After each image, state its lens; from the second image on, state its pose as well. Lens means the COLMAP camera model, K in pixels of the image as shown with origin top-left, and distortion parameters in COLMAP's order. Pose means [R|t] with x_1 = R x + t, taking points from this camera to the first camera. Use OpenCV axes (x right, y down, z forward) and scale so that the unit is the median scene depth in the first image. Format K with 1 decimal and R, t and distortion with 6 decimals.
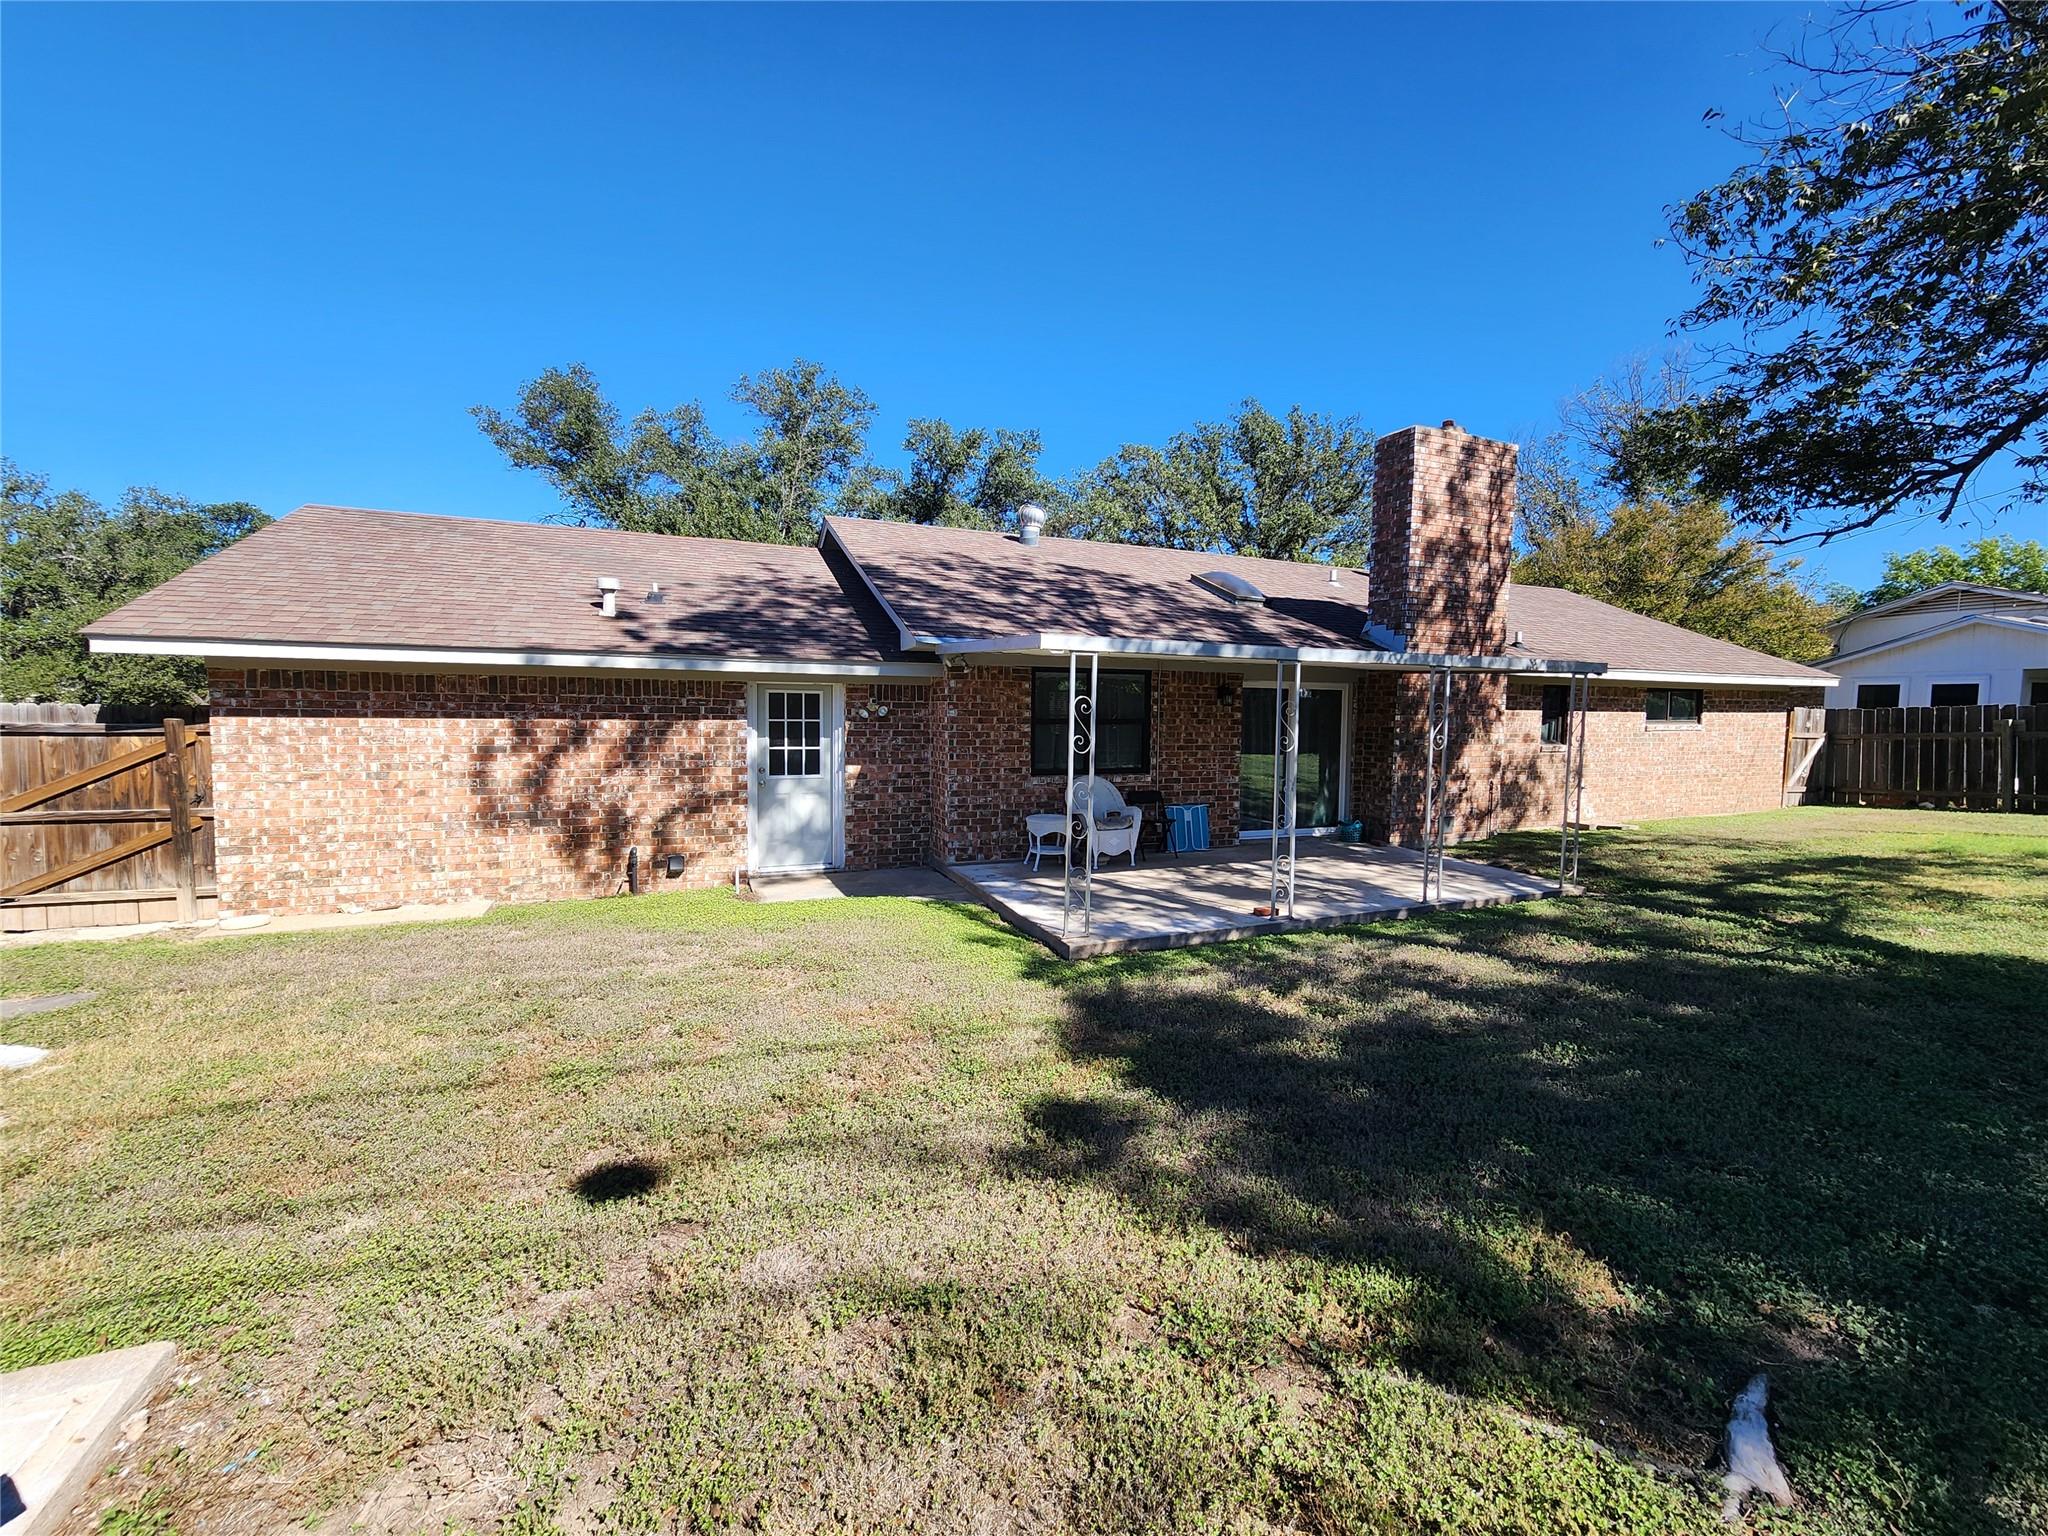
lens RADIAL K [[834.7, 0, 1025.7], [0, 834.7, 767.0], [0, 0, 1]] dist [-0.013246, 0.000055]
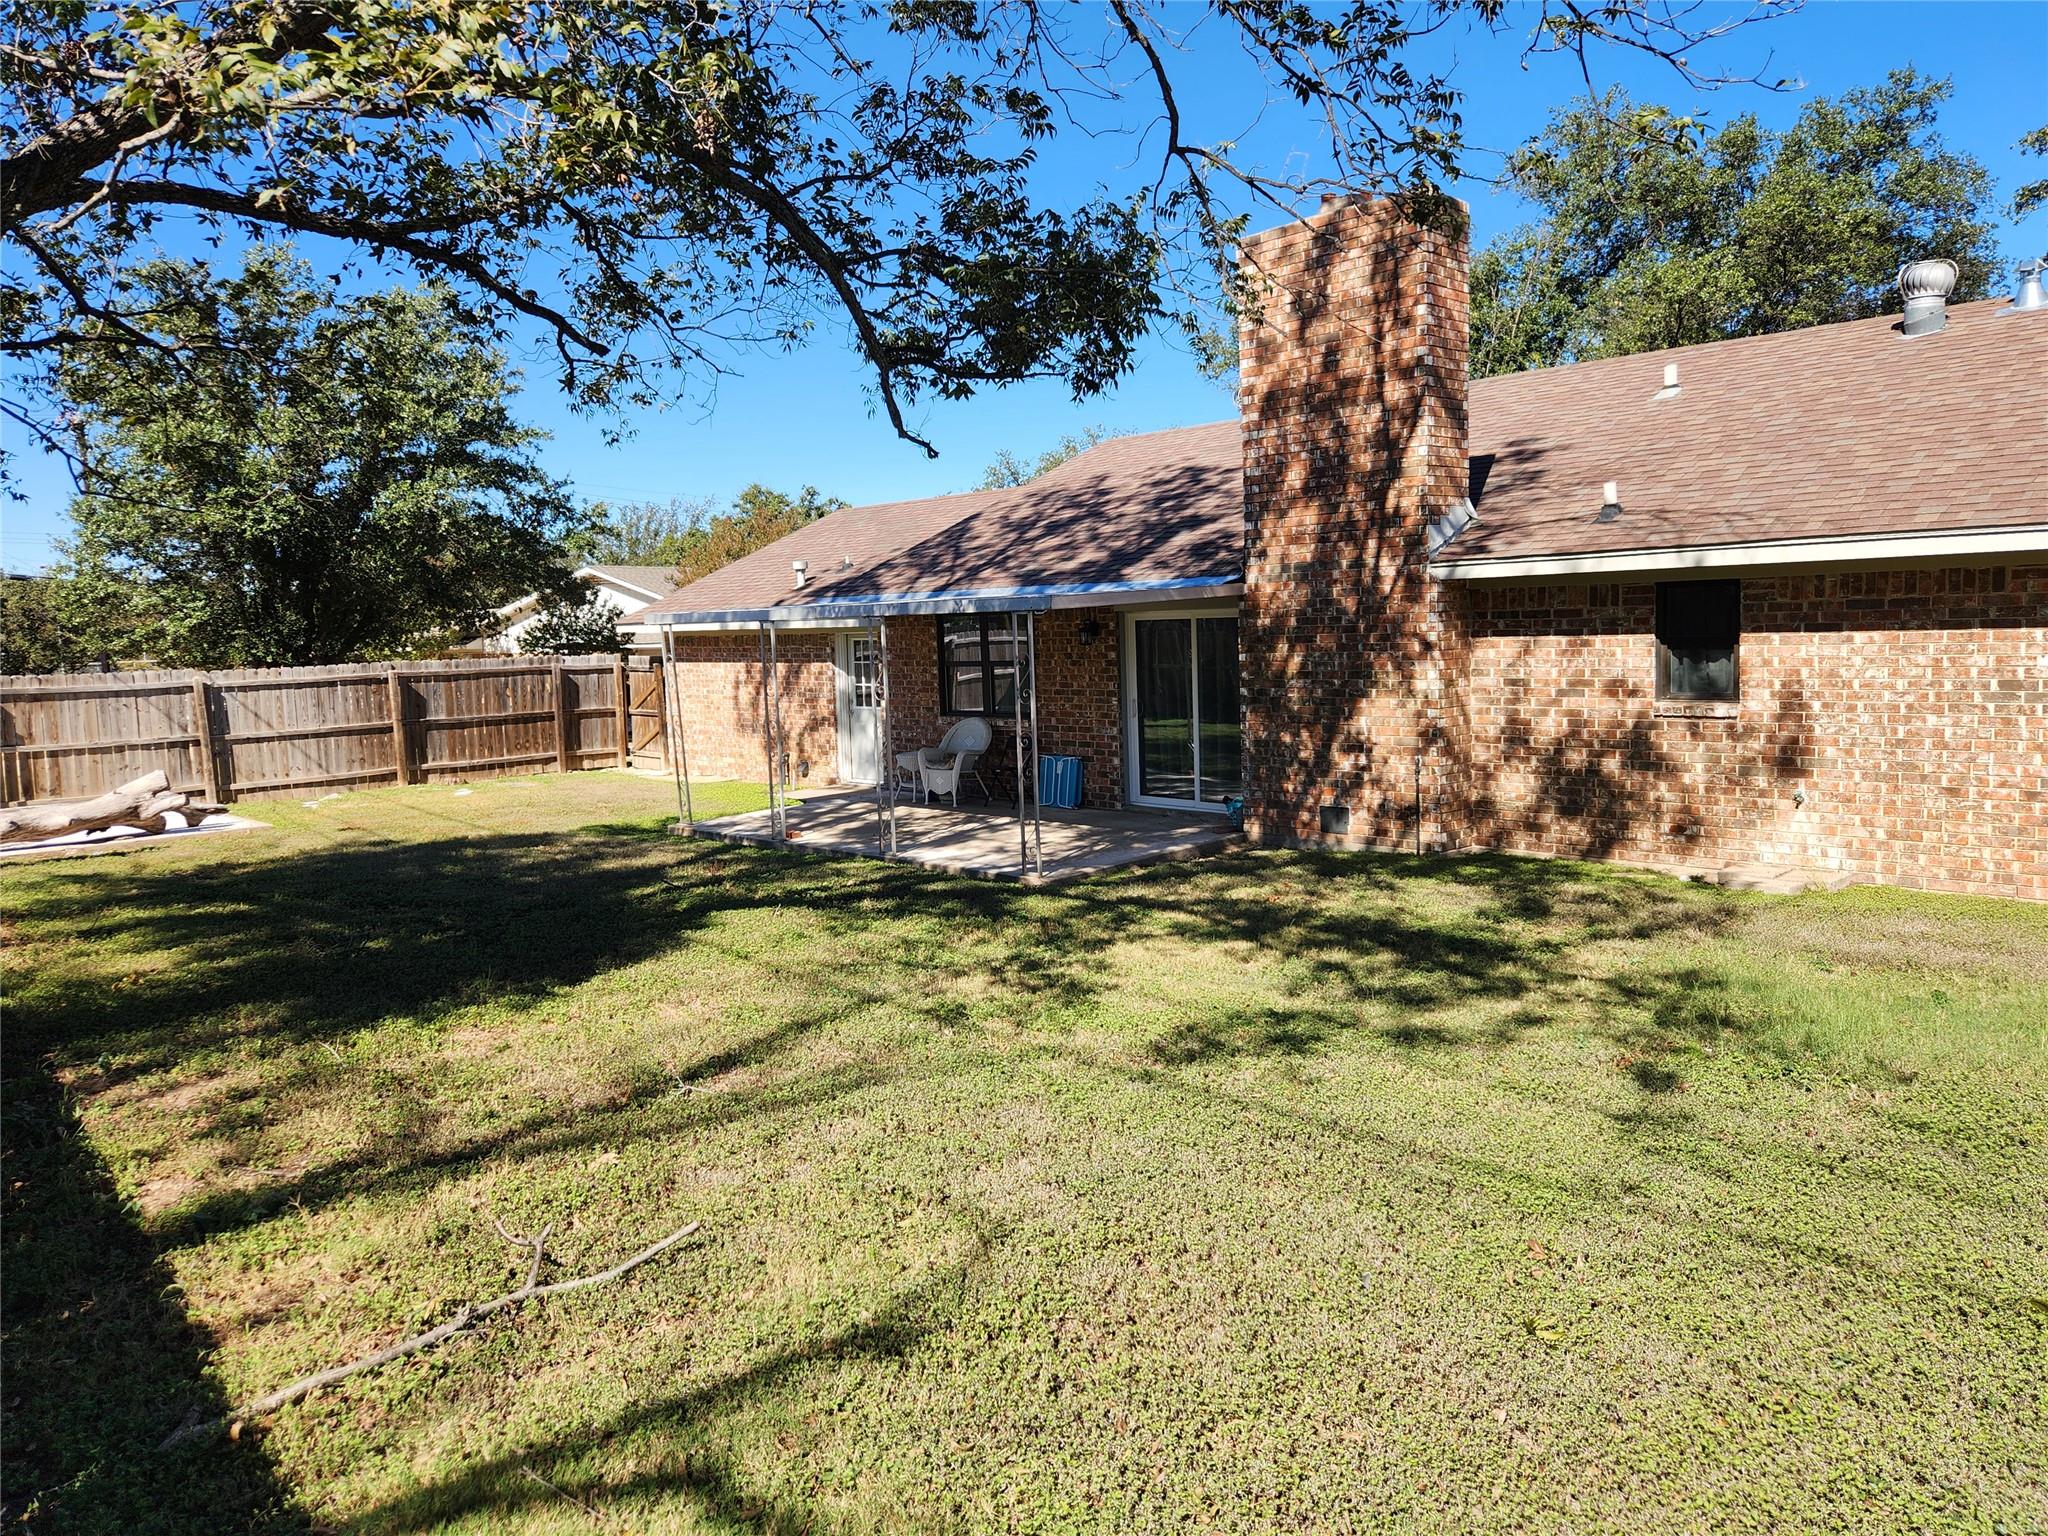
lens RADIAL K [[1357.0, 0, 1027.3], [0, 1357.0, 771.6], [0, 0, 1]] dist [0.053759, -0.044431]
pose [[0.389211, 0.078718, -0.917779, 1.400936], [-0.023584, 0.996867, 0.075500, -0.043289], [0.920847, -0.007741, 0.389848, 0.363334]]
